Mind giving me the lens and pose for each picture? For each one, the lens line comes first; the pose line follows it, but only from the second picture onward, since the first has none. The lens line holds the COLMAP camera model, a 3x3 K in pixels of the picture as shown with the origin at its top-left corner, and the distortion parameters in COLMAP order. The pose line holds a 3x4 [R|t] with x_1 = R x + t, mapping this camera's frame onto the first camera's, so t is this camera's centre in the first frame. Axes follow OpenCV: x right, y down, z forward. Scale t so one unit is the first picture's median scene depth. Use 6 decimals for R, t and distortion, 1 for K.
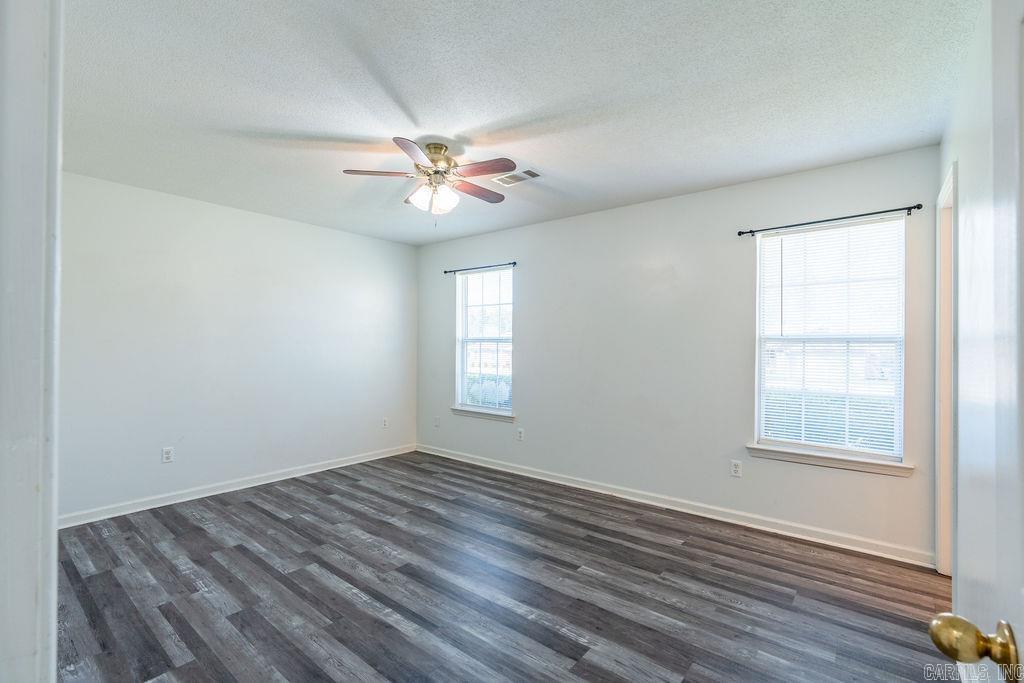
lens RADIAL K [[458.3, 0, 513.7], [0, 458.3, 340.8], [0, 0, 1]] dist [-0.016952, 0.008041]
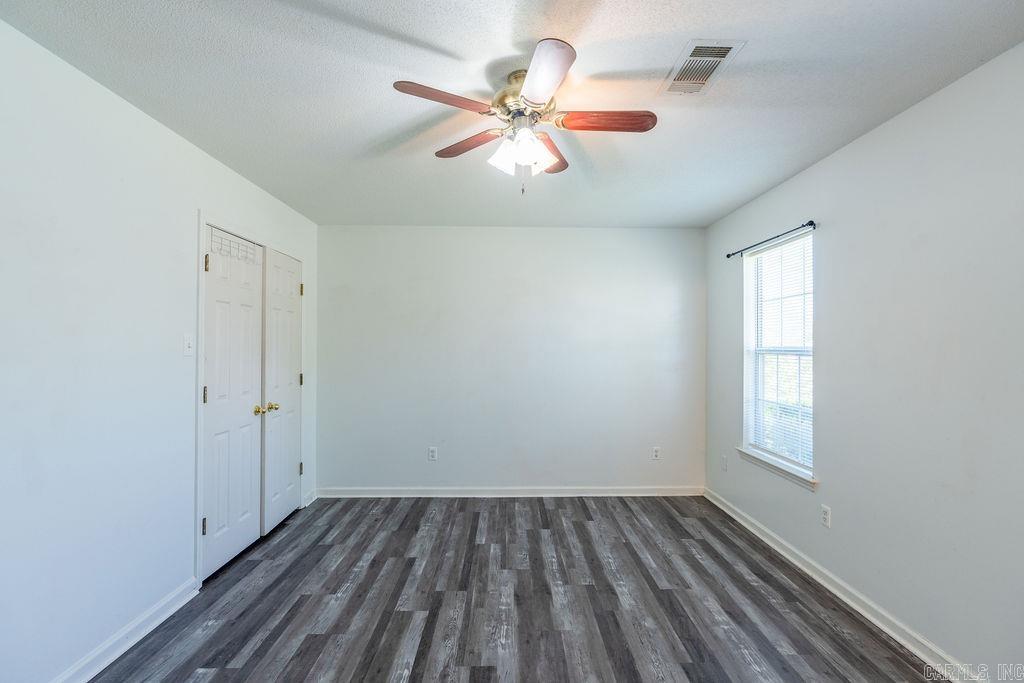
lens RADIAL K [[458.3, 0, 512.3], [0, 458.3, 341.4], [0, 0, 1]] dist [-0.016952, 0.008041]
pose [[0.643904, -0.016223, -0.764934, 0.257134], [0.006864, 0.999857, -0.015427, -0.012217], [0.765075, 0.004683, 0.643924, 0.411307]]
